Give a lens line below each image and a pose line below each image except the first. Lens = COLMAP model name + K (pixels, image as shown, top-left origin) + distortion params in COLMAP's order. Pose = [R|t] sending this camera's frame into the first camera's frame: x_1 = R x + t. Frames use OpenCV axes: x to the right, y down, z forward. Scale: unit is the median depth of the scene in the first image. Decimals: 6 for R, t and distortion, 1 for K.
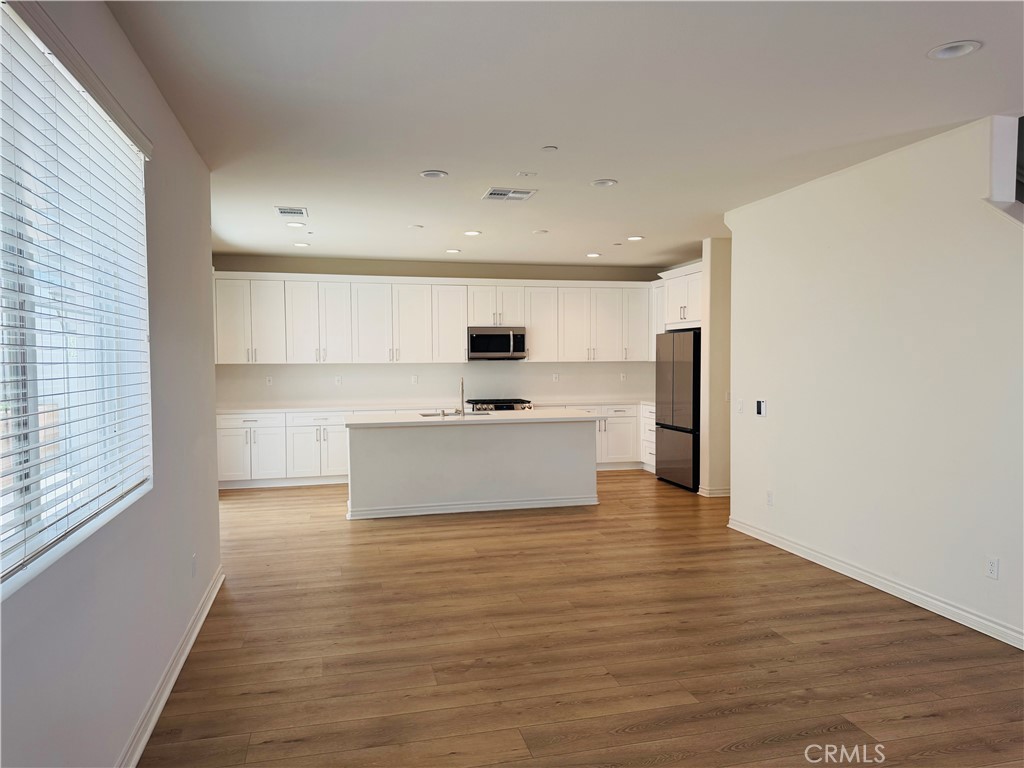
lens RADIAL K [[715.1, 0, 512.9], [0, 715.1, 366.2], [0, 0, 1]] dist [-0.001829, -0.002108]
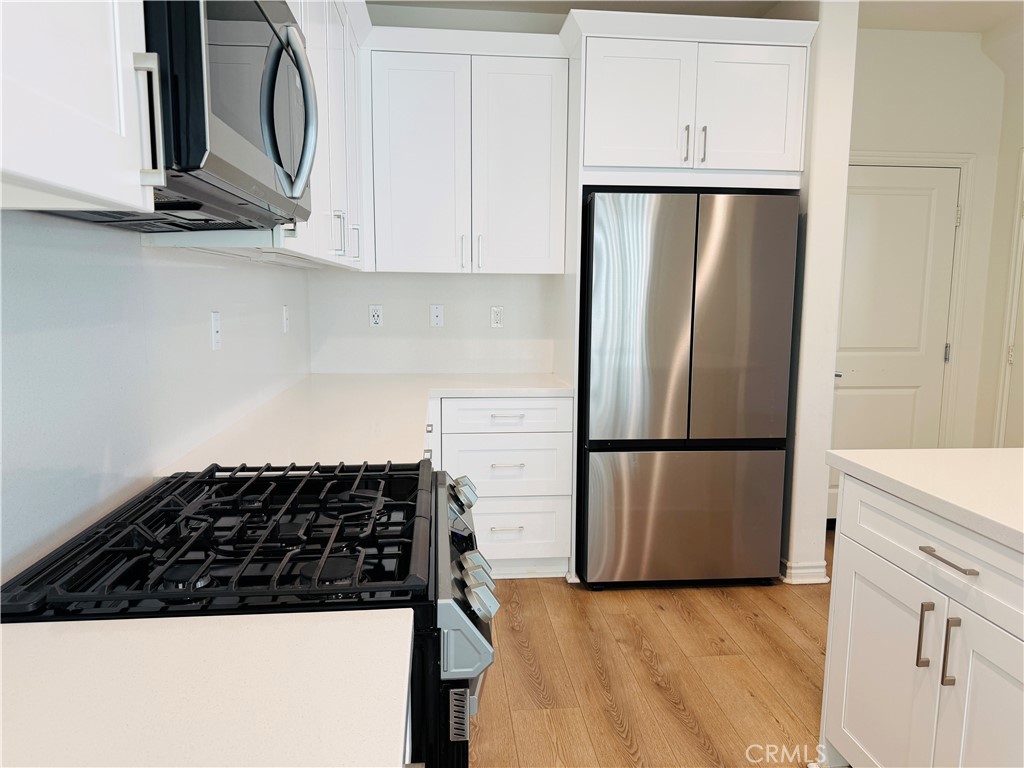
lens RADIAL K [[715.1, 0, 512.8], [0, 715.1, 387.5], [0, 0, 1]] dist [0.097749, -0.163945]
pose [[0.148116, -0.121515, 0.981476, -0.154390], [0.002448, 0.992465, 0.122506, 0.006362], [-0.988967, -0.015742, 0.147298, 0.940765]]
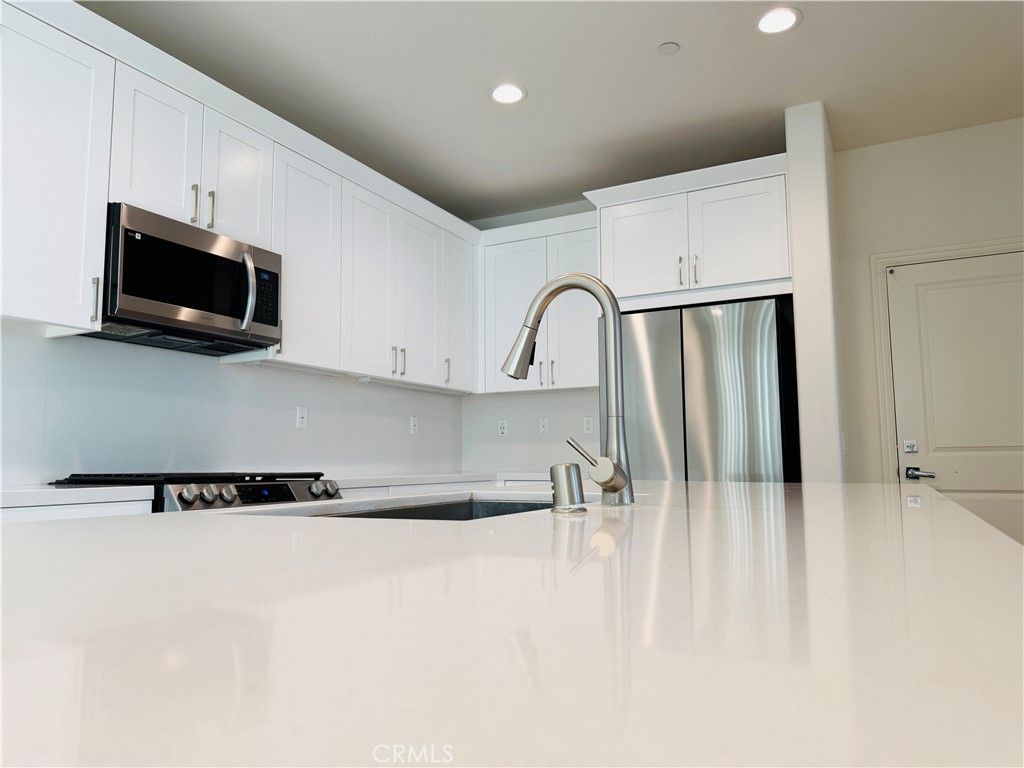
lens RADIAL K [[715.1, 0, 512.8], [0, 715.1, 387.5], [0, 0, 1]] dist [0.097749, -0.163945]
pose [[0.659619, 0.079615, 0.747372, -0.162648], [0.012708, 0.993050, -0.117003, 0.049494], [-0.751493, 0.086675, 0.654023, 0.712584]]
